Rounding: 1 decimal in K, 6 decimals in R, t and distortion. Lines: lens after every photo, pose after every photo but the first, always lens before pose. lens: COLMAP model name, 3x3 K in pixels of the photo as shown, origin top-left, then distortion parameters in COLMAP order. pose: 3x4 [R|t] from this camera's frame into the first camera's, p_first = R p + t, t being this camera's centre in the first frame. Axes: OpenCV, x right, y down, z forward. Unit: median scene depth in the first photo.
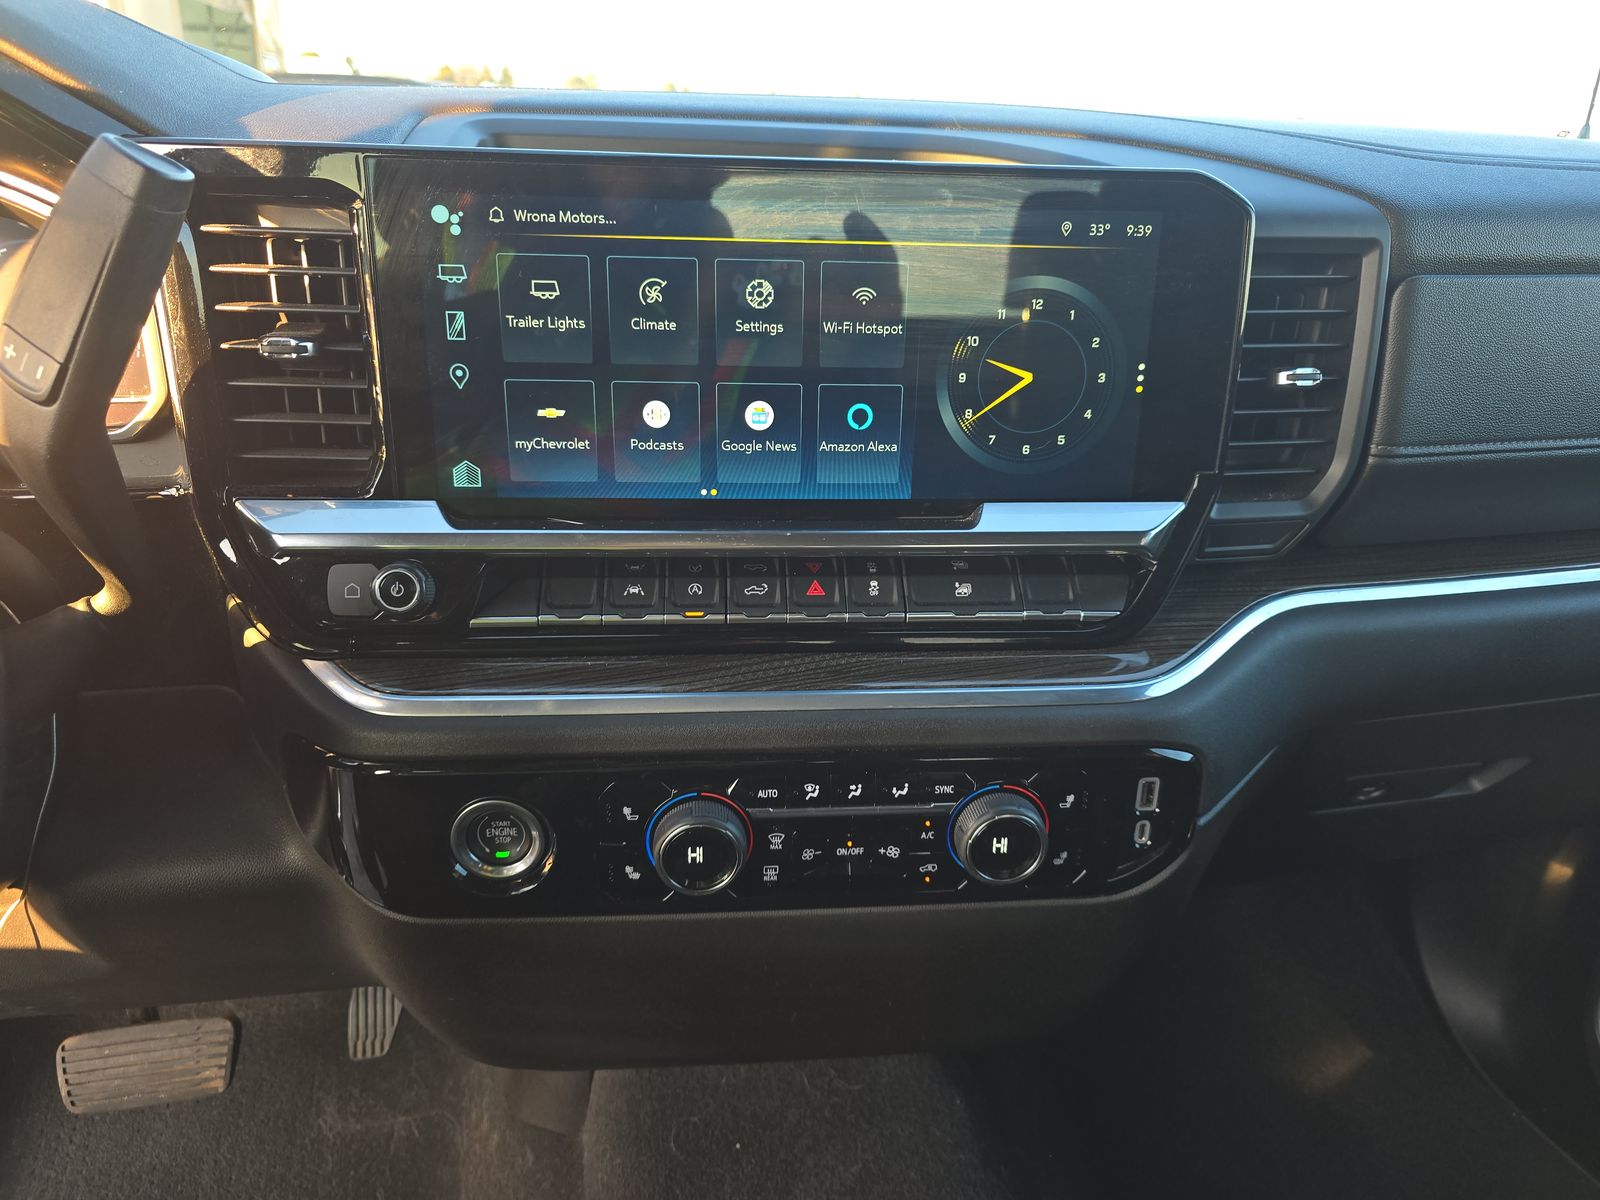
lens RADIAL K [[1072.5, 0, 807.7], [0, 1072.5, 605.5], [0, 0, 1]] dist [0.021569, -0.012326]
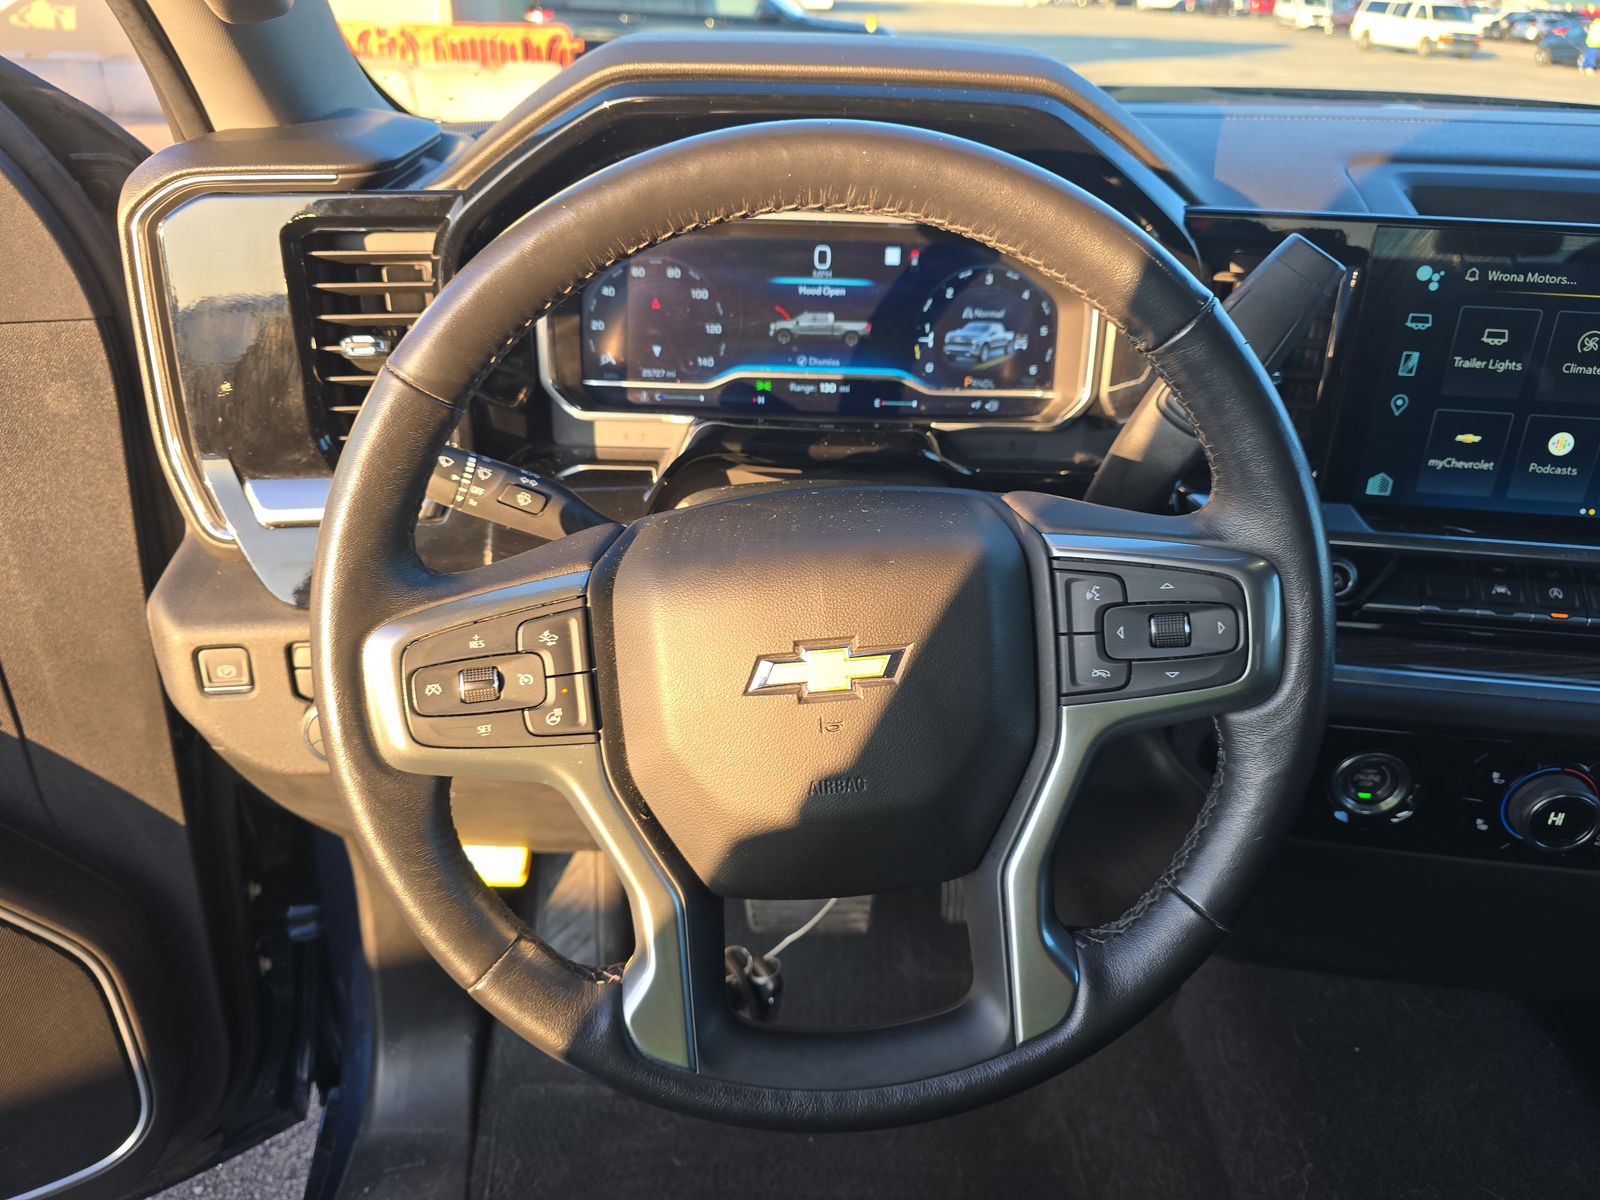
lens RADIAL K [[1072.5, 0, 798.7], [0, 1072.5, 590.0], [0, 0, 1]] dist [0.021569, -0.012326]
pose [[0.979320, 0.092674, -0.179842, -0.728089], [-0.079003, 0.993516, 0.081760, -0.051609], [0.186253, -0.065861, 0.980292, -0.315626]]
